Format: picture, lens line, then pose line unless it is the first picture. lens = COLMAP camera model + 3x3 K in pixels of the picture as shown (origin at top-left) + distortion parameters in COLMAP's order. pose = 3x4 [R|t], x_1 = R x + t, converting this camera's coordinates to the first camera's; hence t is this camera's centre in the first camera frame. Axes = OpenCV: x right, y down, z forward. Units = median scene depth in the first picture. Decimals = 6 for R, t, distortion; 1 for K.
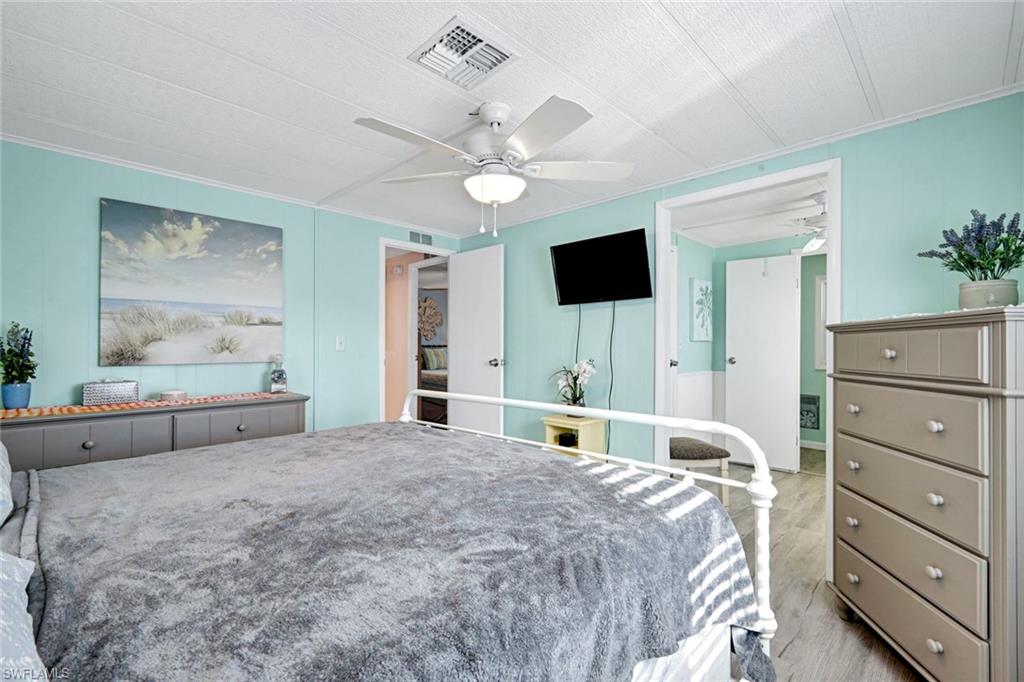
lens RADIAL K [[450.9, 0, 510.8], [0, 450.9, 346.8], [0, 0, 1]] dist [0.001366, 0.000462]
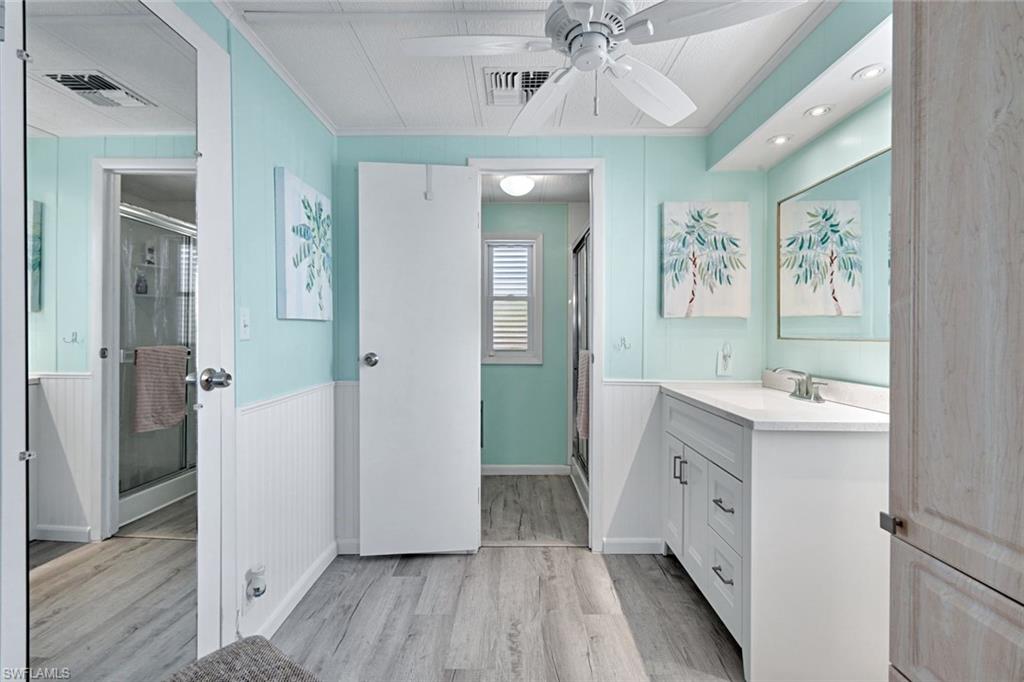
lens RADIAL K [[450.9, 0, 512.7], [0, 450.9, 337.6], [0, 0, 1]] dist [0.001366, 0.000462]
pose [[0.717622, -0.011408, 0.696339, 0.256120], [0.003144, 0.999909, 0.013141, 0.000183], [-0.696425, -0.007241, 0.717593, 0.533439]]
